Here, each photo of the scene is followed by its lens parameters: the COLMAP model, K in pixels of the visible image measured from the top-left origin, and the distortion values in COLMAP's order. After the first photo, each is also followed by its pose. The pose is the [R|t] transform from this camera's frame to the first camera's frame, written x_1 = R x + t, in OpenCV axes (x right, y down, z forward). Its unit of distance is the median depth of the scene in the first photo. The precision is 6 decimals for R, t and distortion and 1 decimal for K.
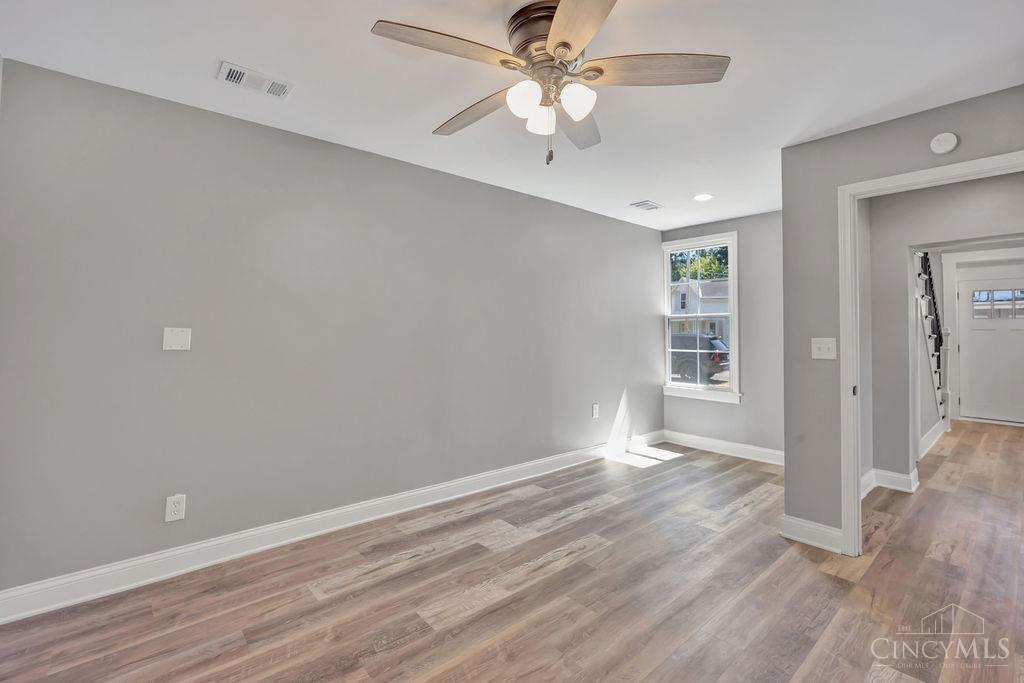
lens RADIAL K [[460.2, 0, 512.6], [0, 460.2, 335.8], [0, 0, 1]] dist [-0.001298, -0.000172]
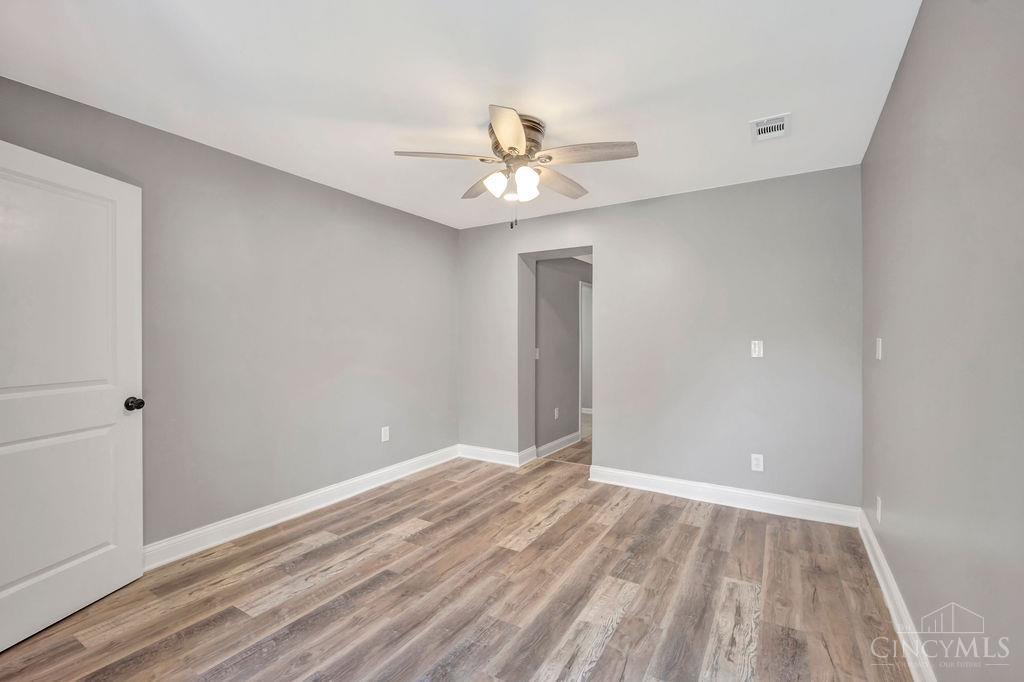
lens RADIAL K [[460.2, 0, 511.3], [0, 460.2, 338.5], [0, 0, 1]] dist [-0.001298, -0.000172]
pose [[-0.951992, -0.008291, -0.306010, 0.448128], [-0.011403, 0.999900, 0.008381, -0.019664], [0.305910, 0.011468, -0.951991, 1.970609]]
